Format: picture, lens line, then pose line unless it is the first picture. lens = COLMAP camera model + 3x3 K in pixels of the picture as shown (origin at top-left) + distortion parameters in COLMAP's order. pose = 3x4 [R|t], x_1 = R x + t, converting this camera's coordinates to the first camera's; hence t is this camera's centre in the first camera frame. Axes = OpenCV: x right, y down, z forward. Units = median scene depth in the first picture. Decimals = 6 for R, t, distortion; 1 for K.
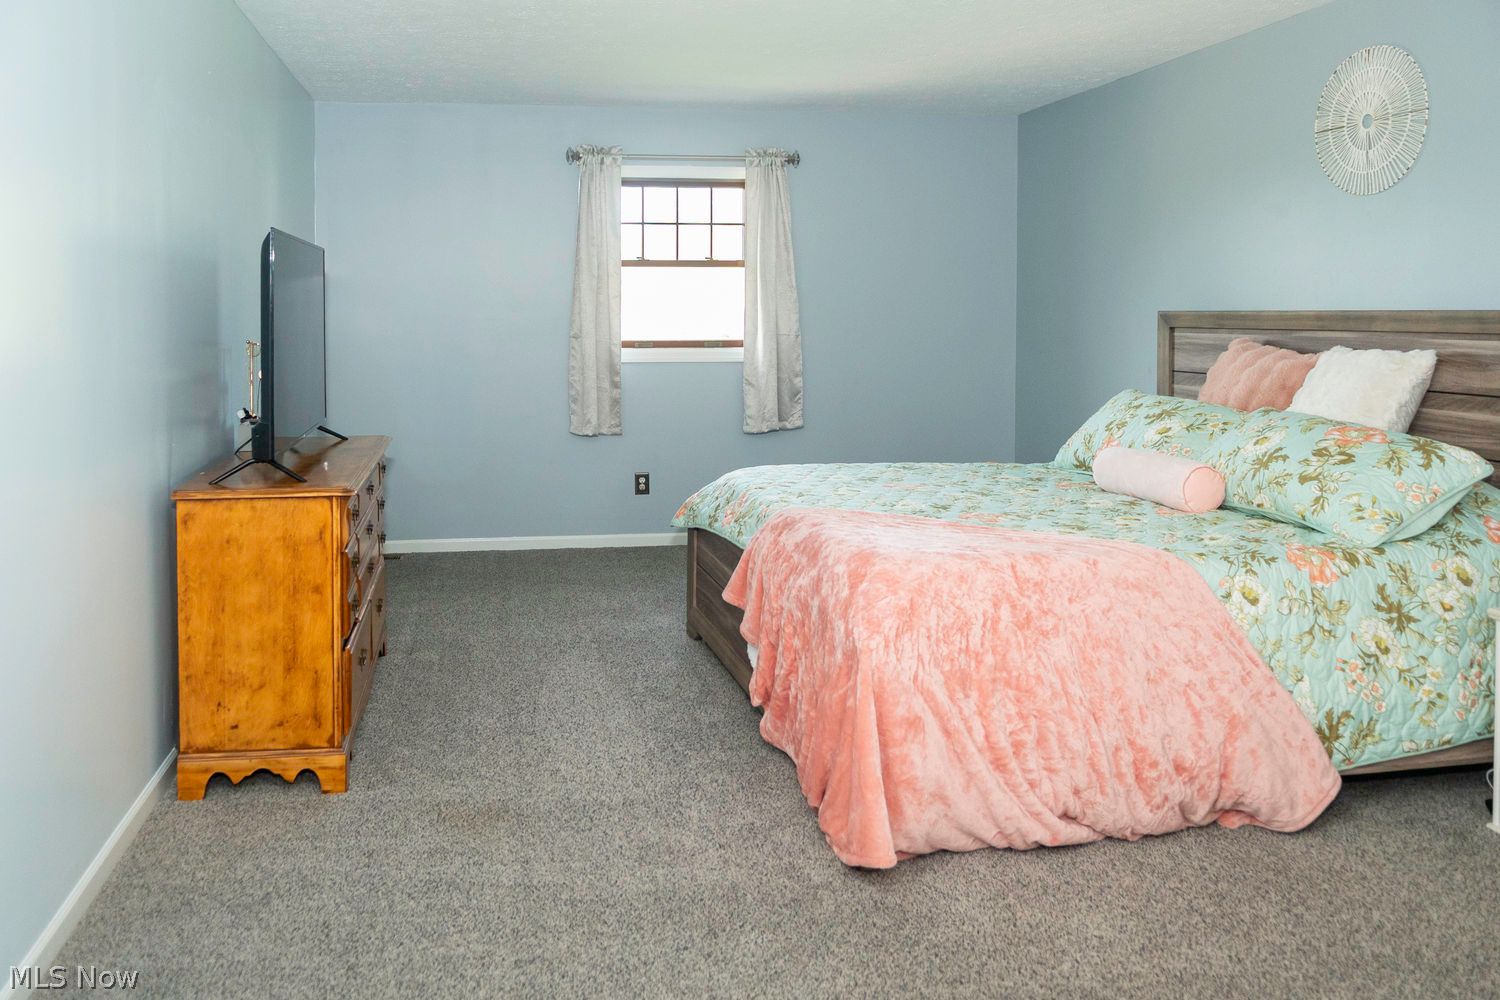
lens RADIAL K [[1180.2, 0, 750.0], [0, 1180.2, 500.0], [0, 0, 1]] dist [-0.013581, -0.007745]
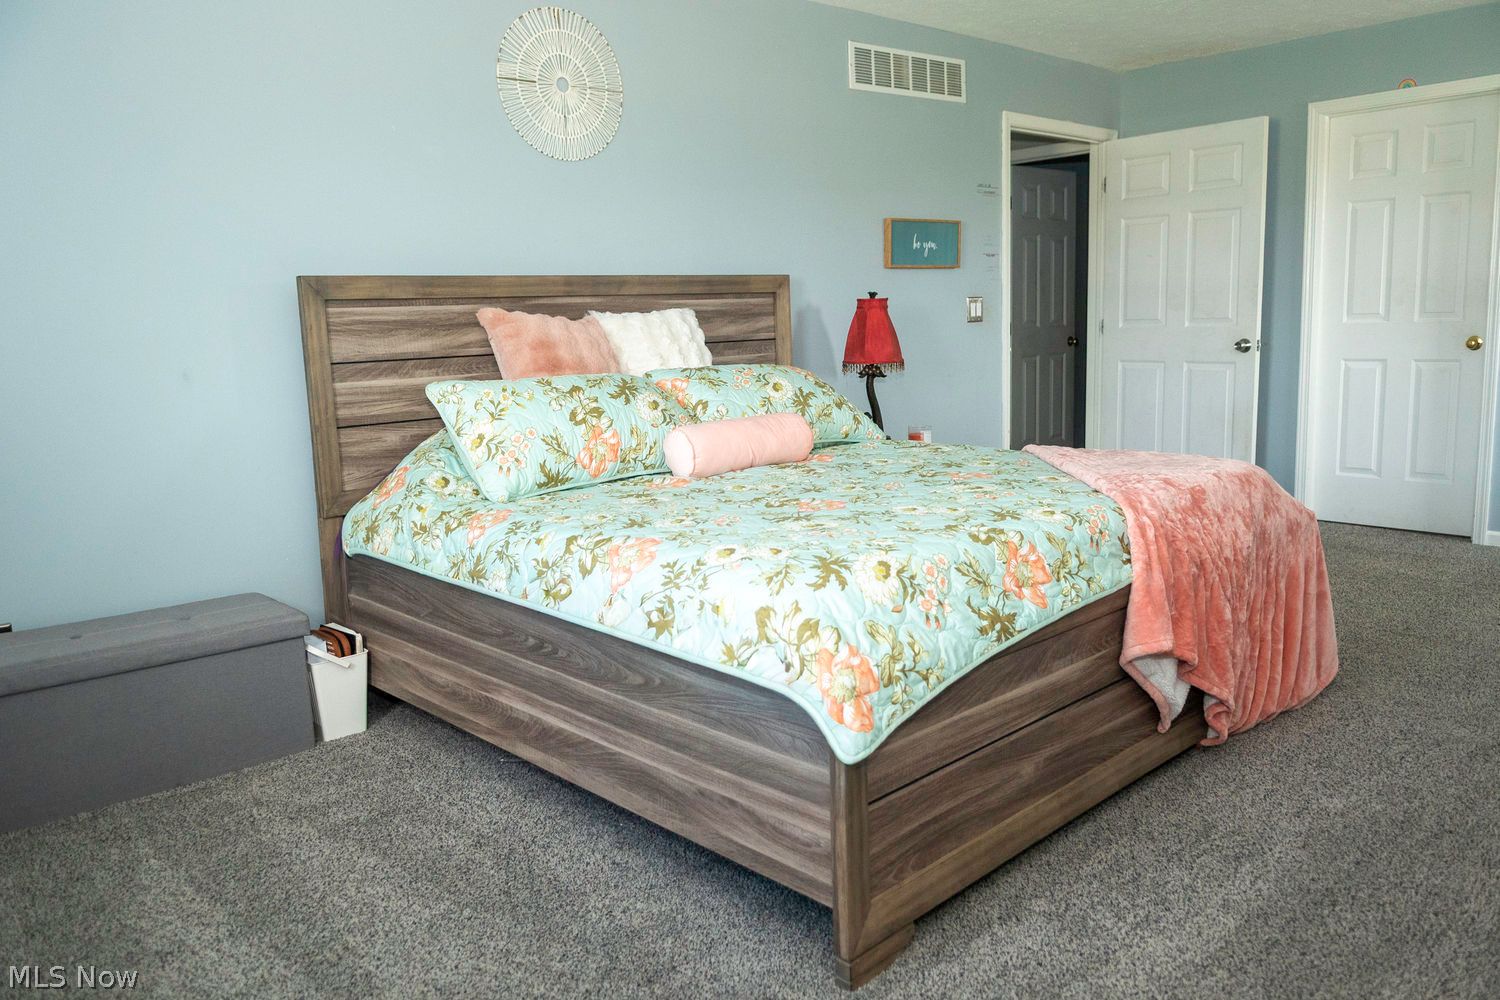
lens RADIAL K [[1180.2, 0, 750.0], [0, 1180.2, 500.0], [0, 0, 1]] dist [-0.013581, -0.007745]
pose [[-0.498160, -0.160583, 0.852086, -0.444421], [0.137746, 0.955566, 0.260615, -0.216185], [-0.856074, 0.247200, -0.453905, 1.352612]]
